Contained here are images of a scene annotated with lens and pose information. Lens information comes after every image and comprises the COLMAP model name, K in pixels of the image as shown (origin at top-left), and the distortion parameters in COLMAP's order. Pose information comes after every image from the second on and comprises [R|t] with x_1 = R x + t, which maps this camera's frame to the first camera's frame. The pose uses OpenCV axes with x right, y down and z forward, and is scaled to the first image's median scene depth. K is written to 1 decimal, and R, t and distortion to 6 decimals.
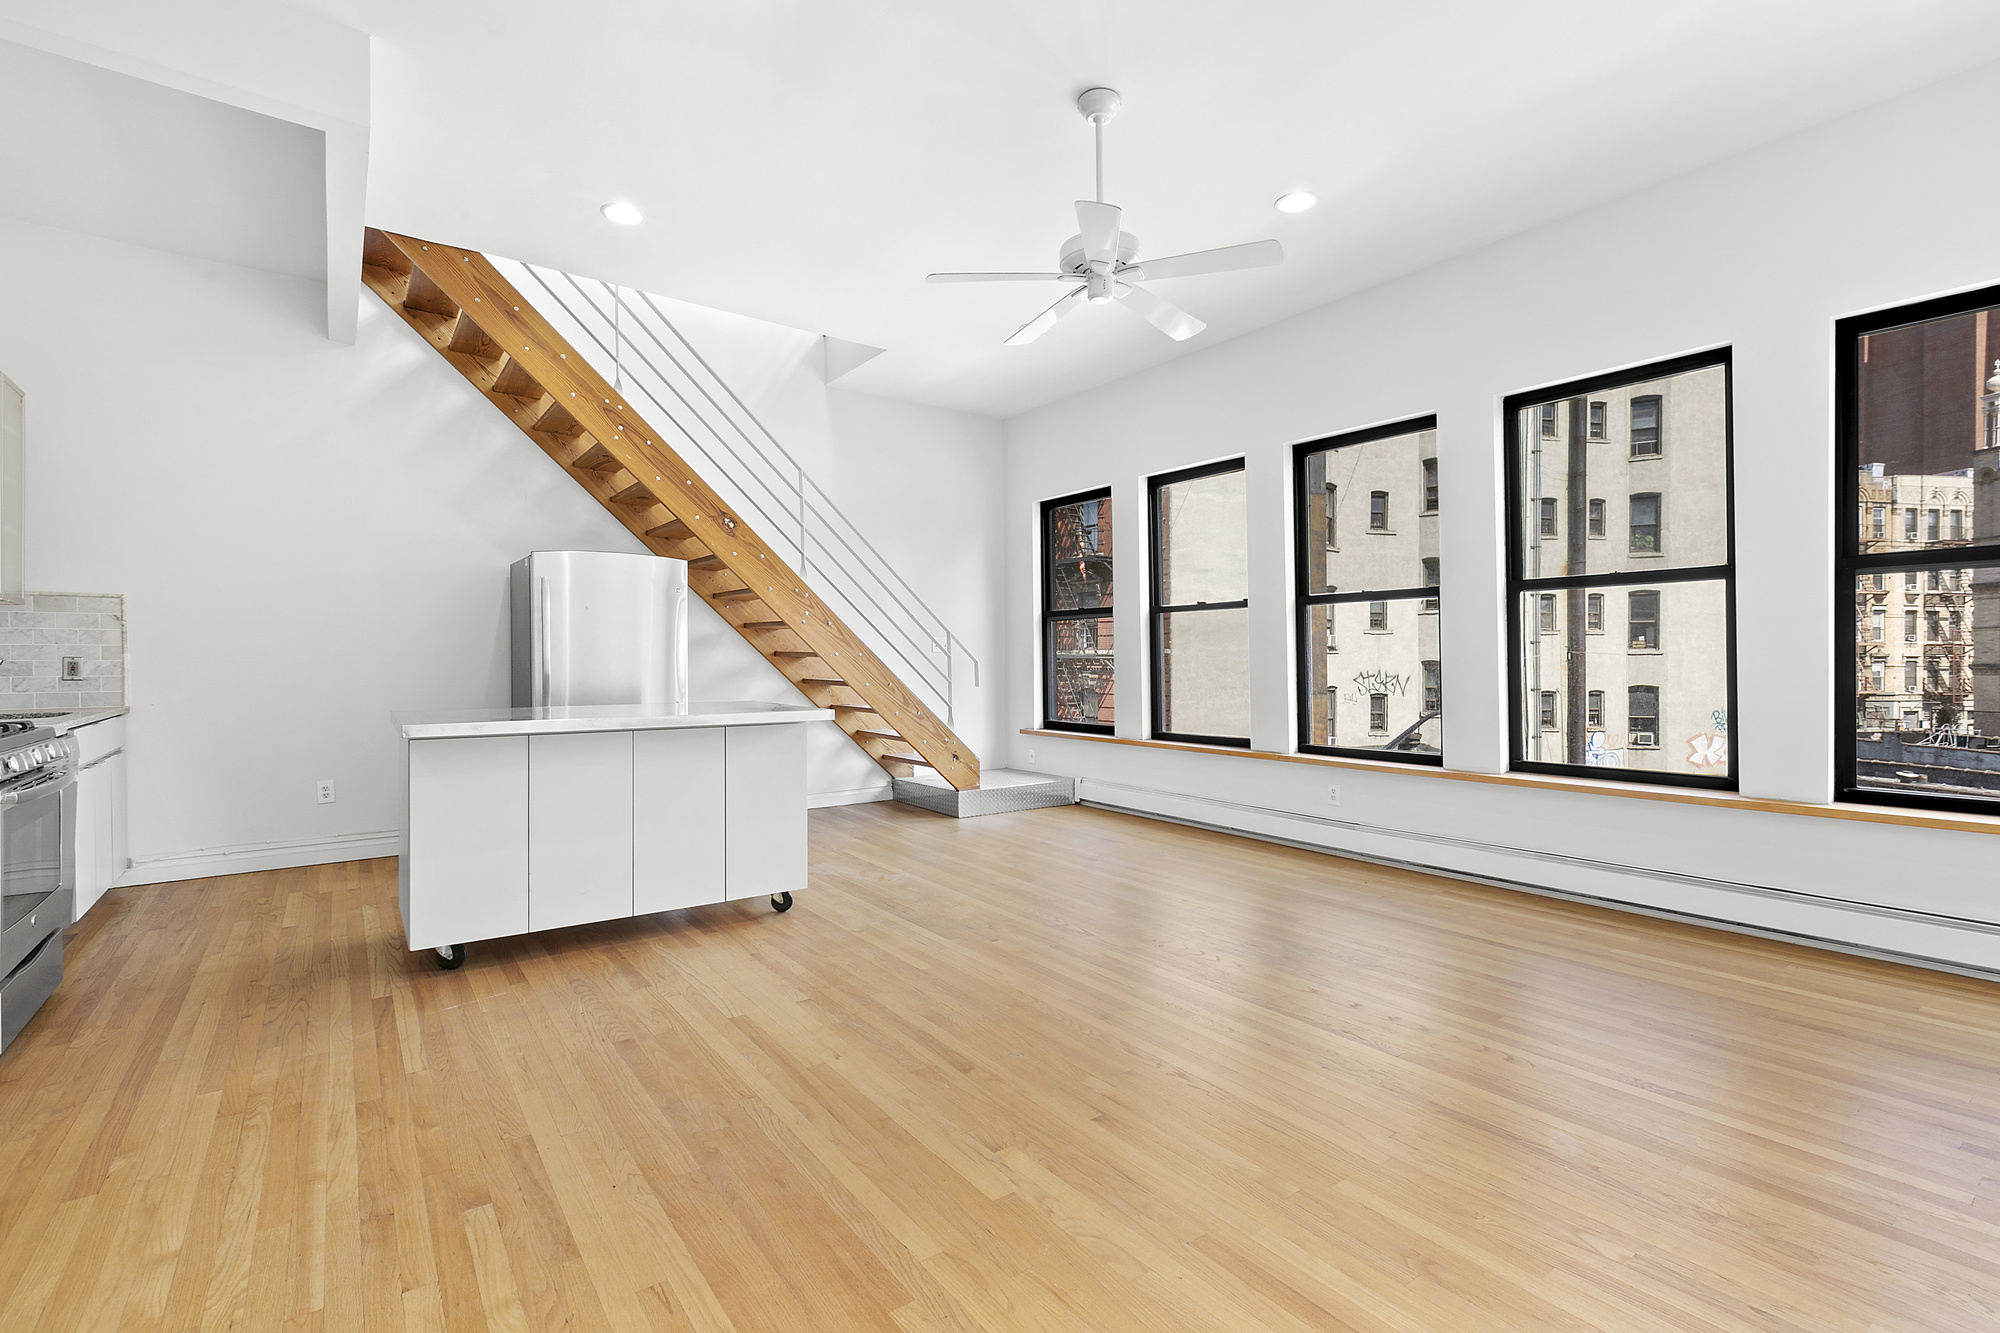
lens RADIAL K [[907.5, 0, 988.5], [0, 907.5, 665.0], [0, 0, 1]] dist [-0.002228, -0.000333]
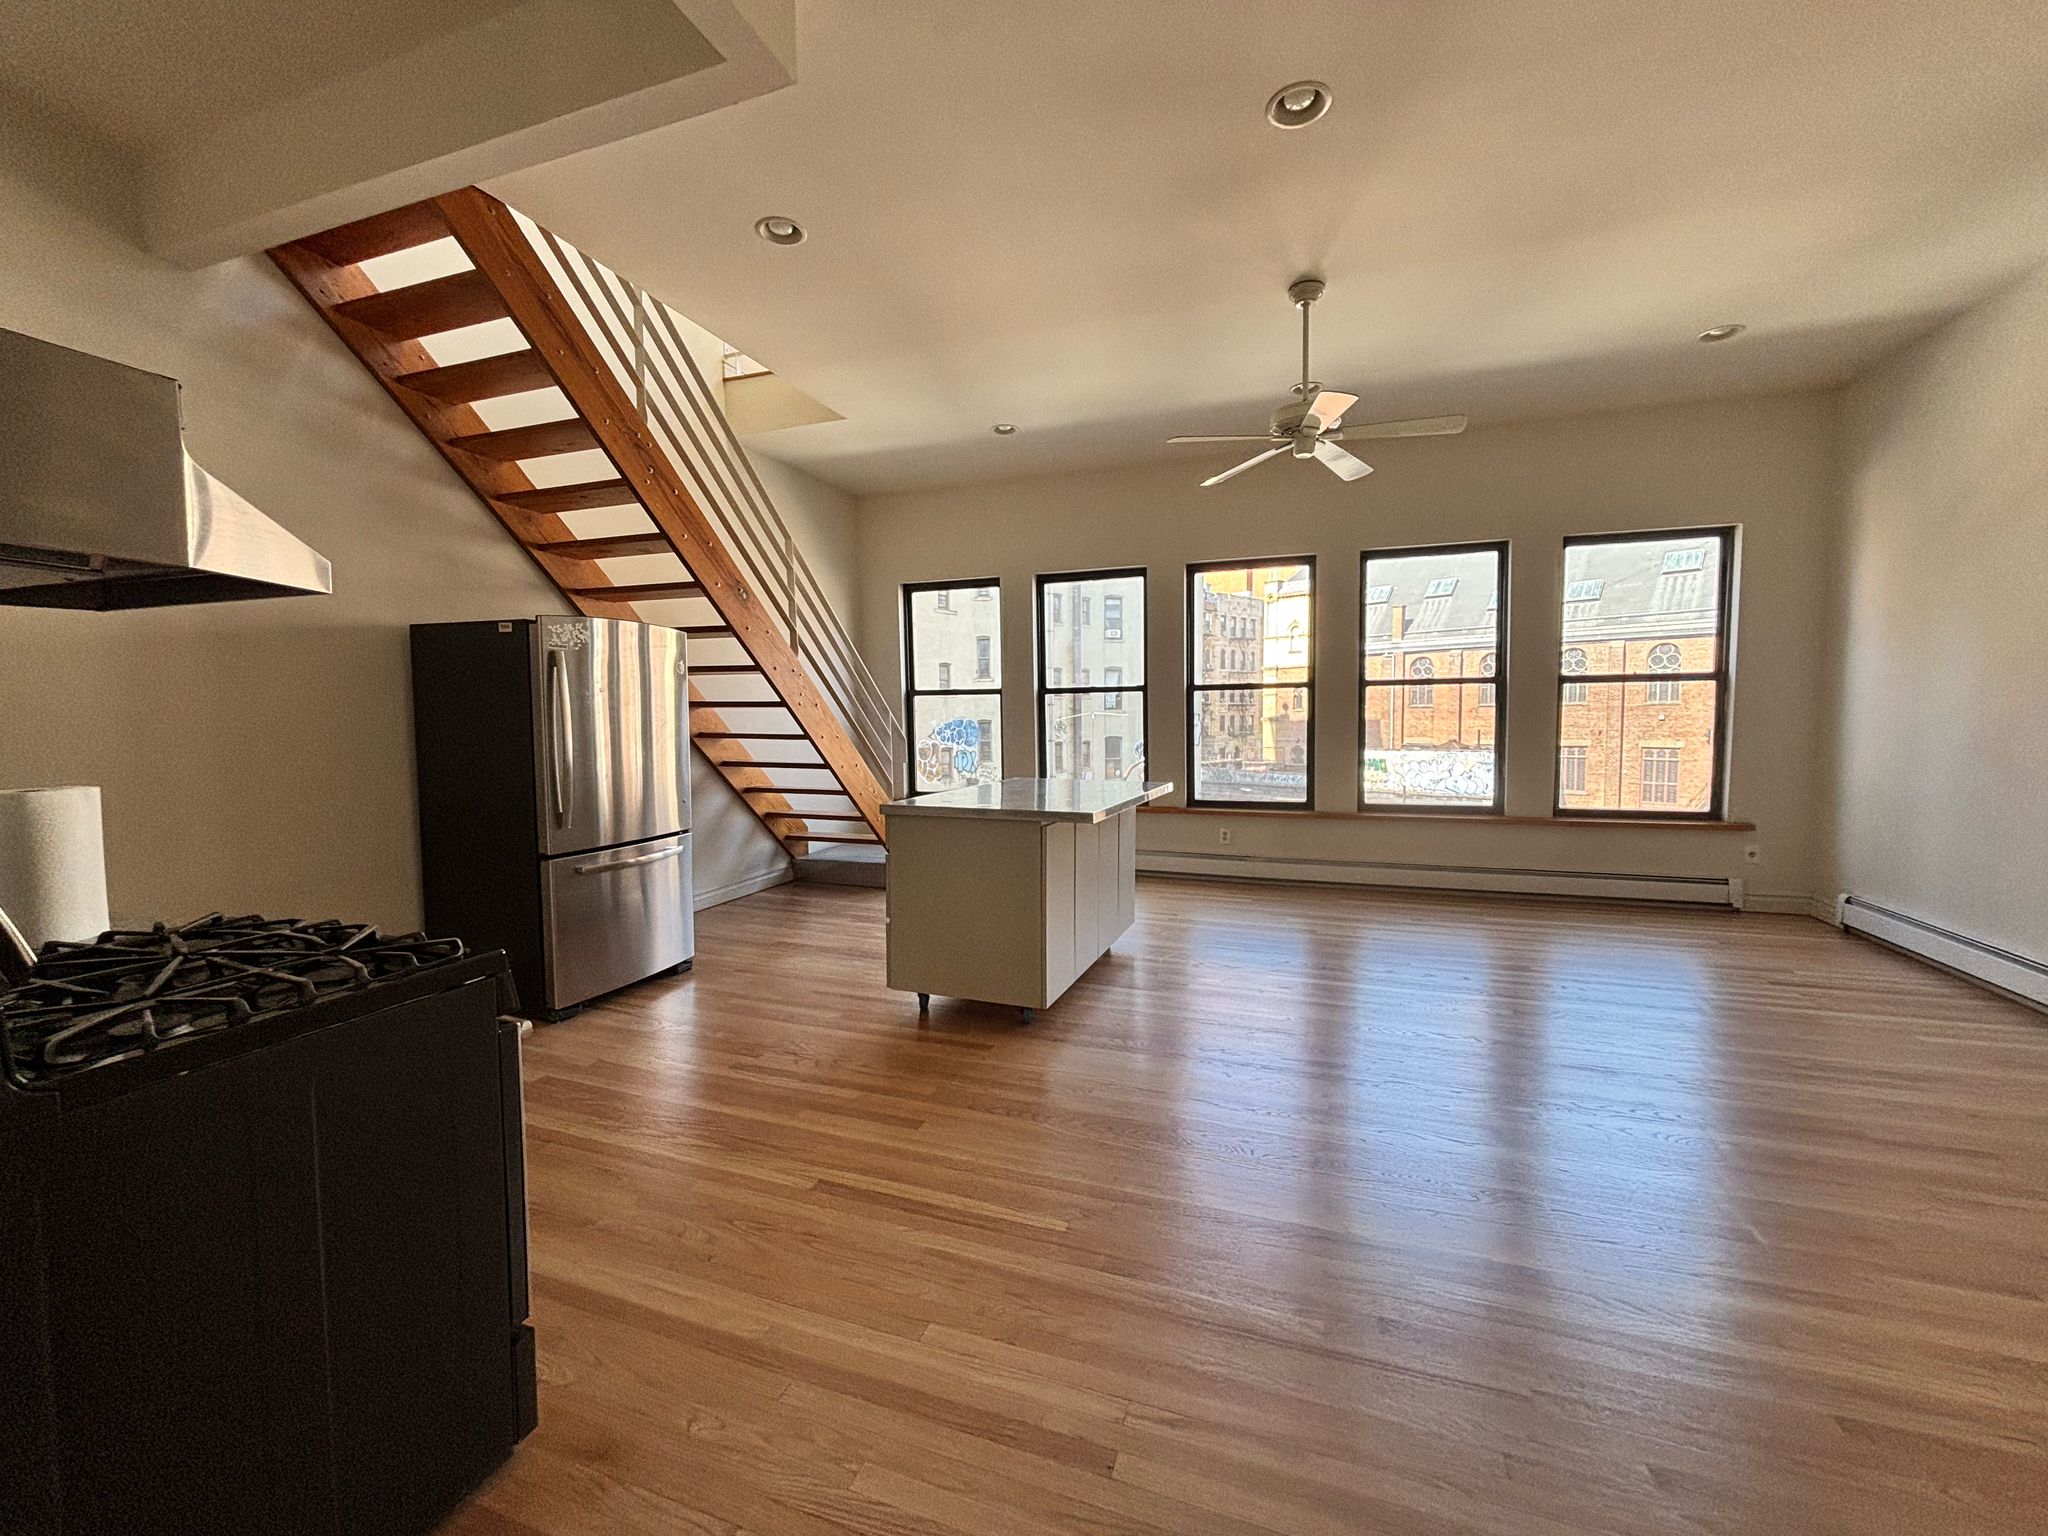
lens RADIAL K [[830.9, 0, 1030.0], [0, 830.9, 764.5], [0, 0, 1]] dist [0.003110, -0.001000]
pose [[0.827468, -0.038695, 0.560179, -0.350333], [0.008899, 0.998401, 0.055821, -0.021184], [-0.561443, -0.041206, 0.826489, 0.106787]]
